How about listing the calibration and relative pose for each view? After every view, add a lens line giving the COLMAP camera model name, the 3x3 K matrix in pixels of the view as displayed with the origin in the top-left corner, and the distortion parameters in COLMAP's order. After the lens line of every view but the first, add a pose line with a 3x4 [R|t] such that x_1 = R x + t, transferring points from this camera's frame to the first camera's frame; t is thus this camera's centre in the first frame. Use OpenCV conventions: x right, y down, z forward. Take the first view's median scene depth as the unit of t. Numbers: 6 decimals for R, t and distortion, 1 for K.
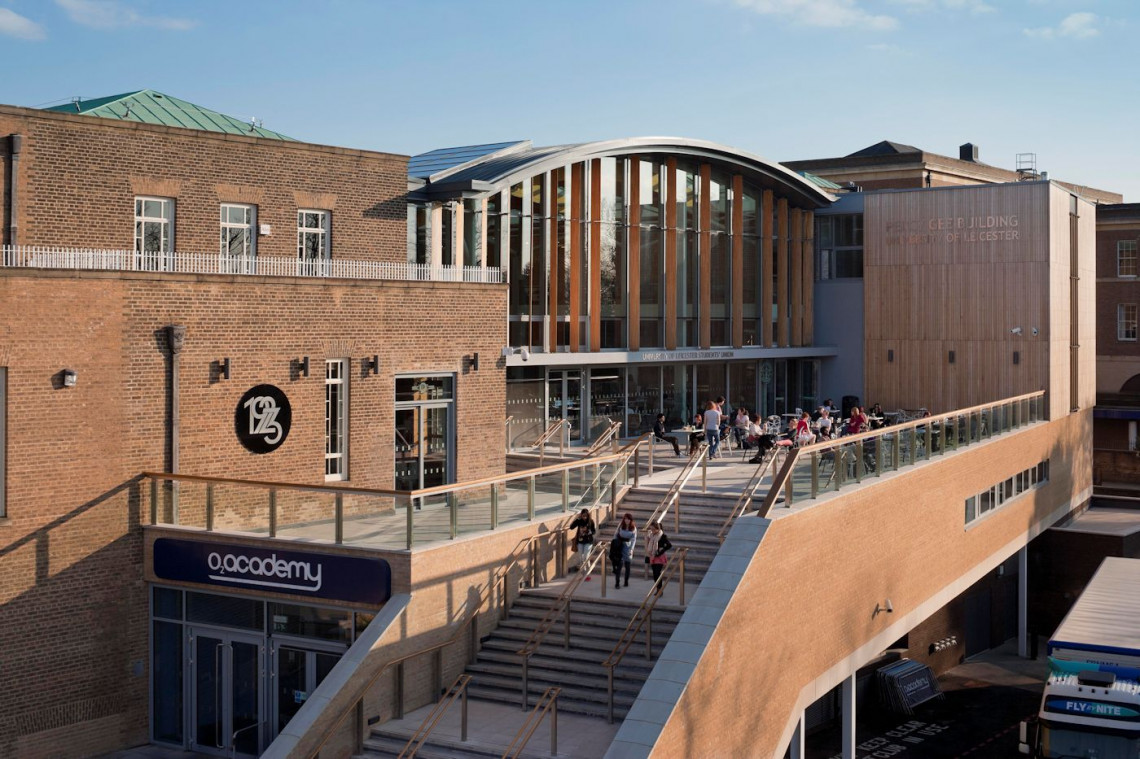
lens RADIAL K [[1433.2, 0, 570.1], [0, 1433.2, 300.0], [0, 0, 1]] dist [-0.071689, 0.066554]
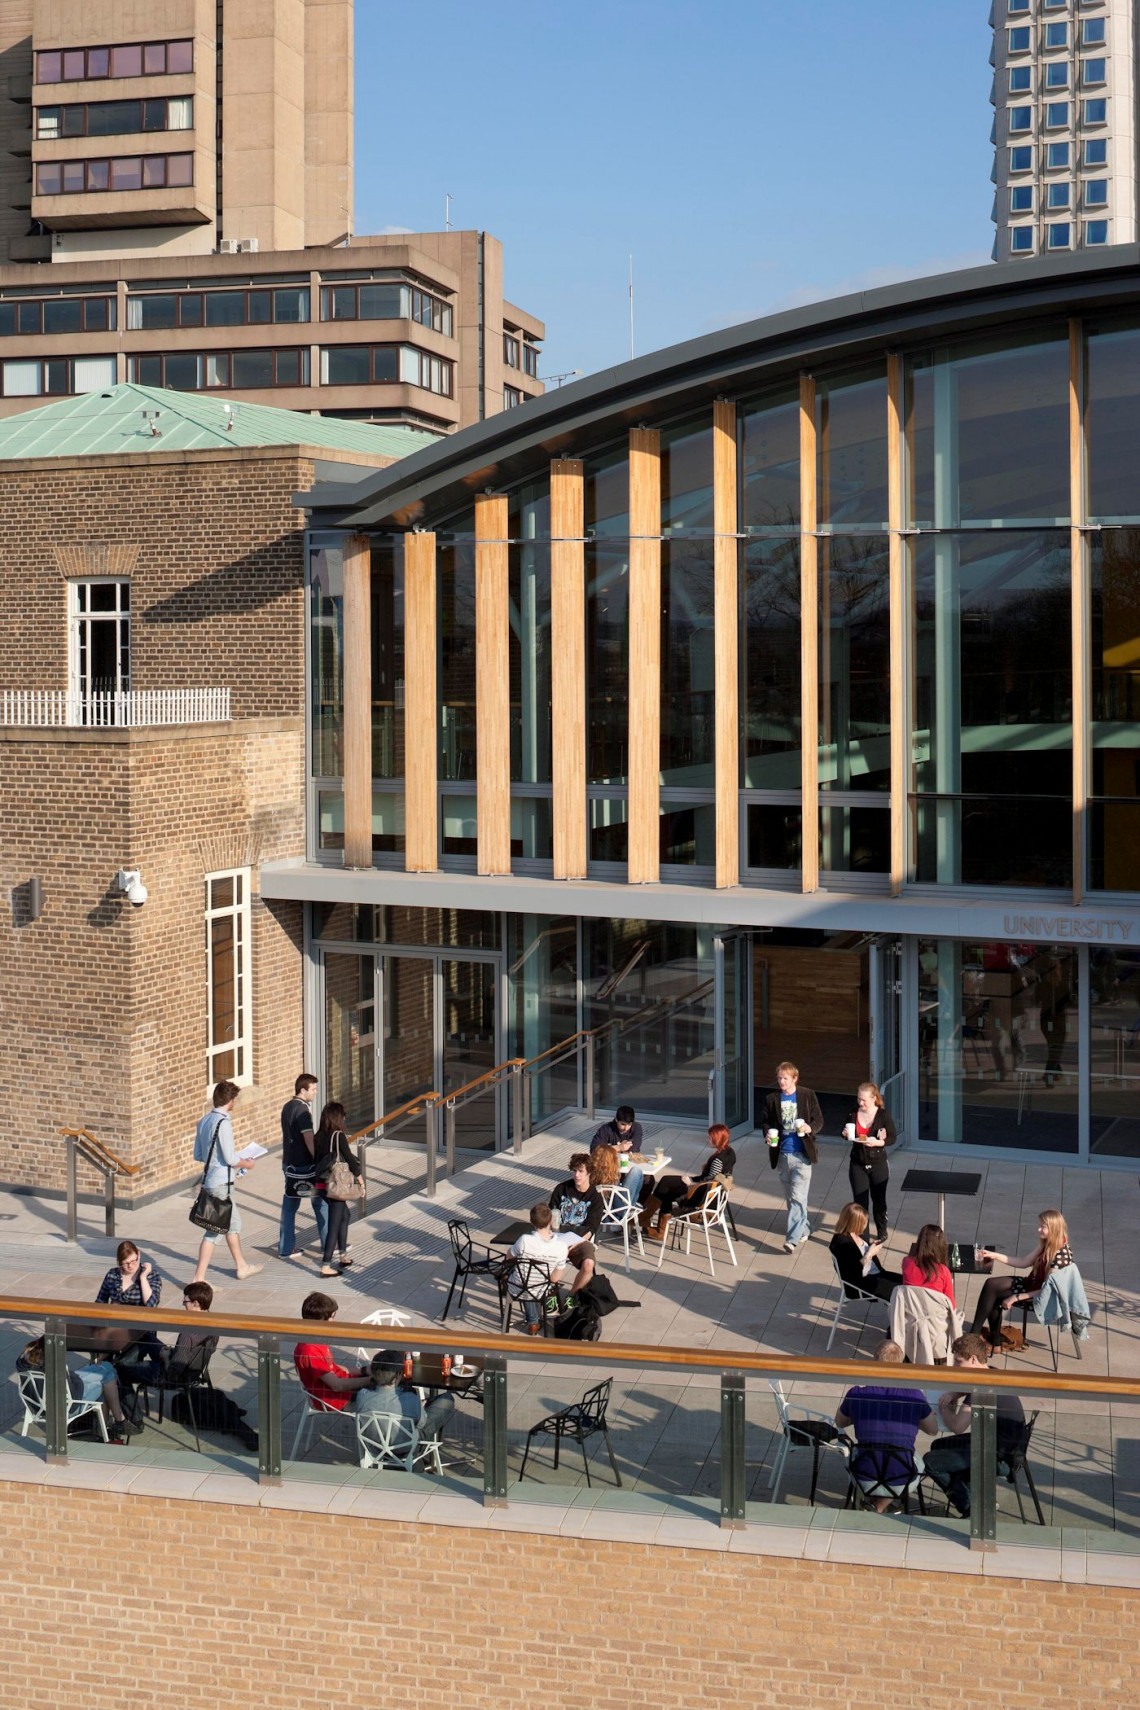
lens RADIAL K [[2150.2, 0, 572.5], [0, 2150.2, 626.8], [0, 0, 1]] dist [-0.076998, 0.077481]
pose [[0.252167, -0.009288, -0.967639, 0.718436], [0.020969, 0.999772, -0.004132, -0.042351], [0.967457, -0.019248, 0.252304, 1.087804]]
